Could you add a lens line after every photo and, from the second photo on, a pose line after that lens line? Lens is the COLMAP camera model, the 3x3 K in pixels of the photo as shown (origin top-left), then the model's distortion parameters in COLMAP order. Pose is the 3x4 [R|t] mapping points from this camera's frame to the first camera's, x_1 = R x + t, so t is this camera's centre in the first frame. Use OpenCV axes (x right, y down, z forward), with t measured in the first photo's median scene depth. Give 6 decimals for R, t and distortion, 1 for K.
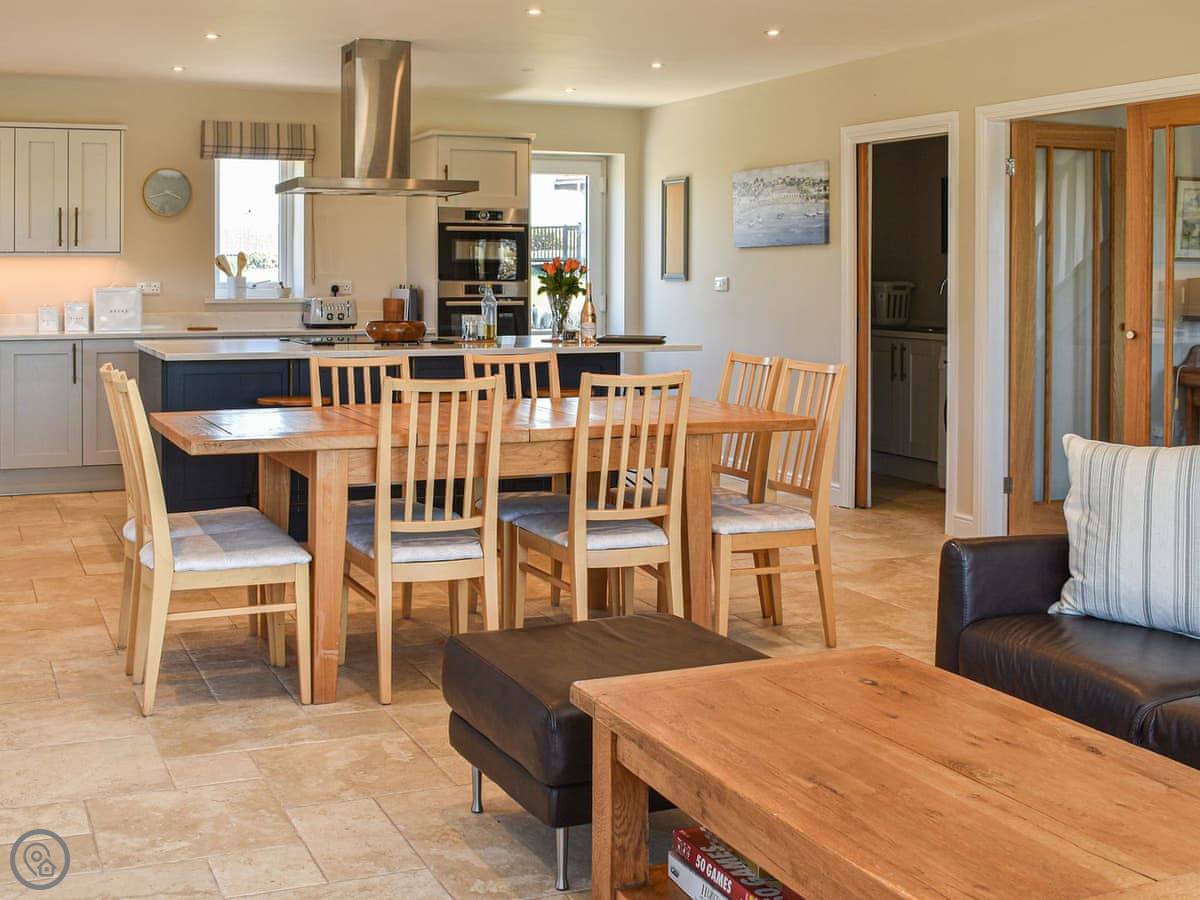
lens RADIAL K [[1420.0, 0, 594.6], [0, 1420.0, 448.5], [0, 0, 1]] dist [-0.039450, 0.000000]
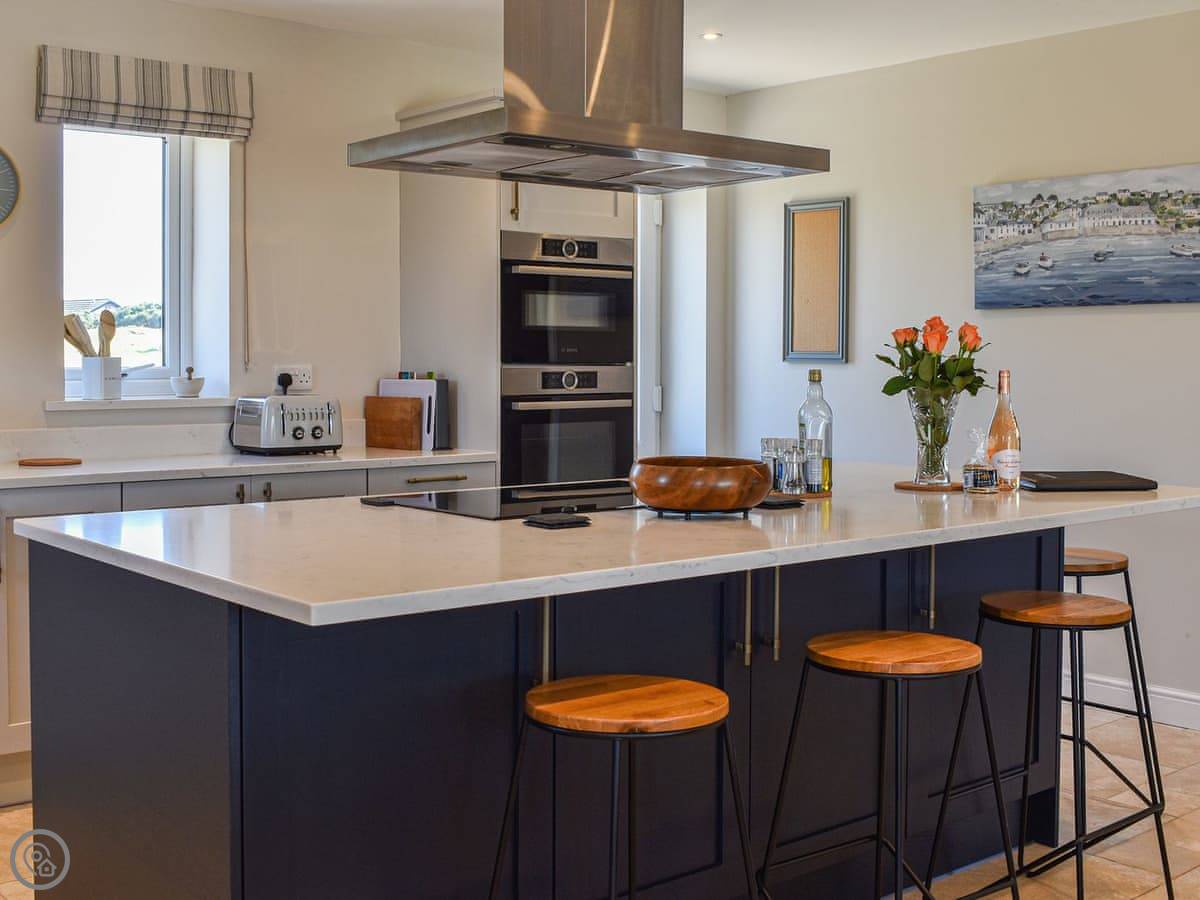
lens RADIAL K [[1420.0, 0, 601.4], [0, 1420.0, 455.9], [0, 0, 1]] dist [-0.039450, 0.000000]
pose [[0.960094, -0.018820, 0.279045, -0.225466], [0.033023, 0.998382, -0.046283, -0.056820], [-0.277723, 0.053651, 0.959162, 0.468789]]
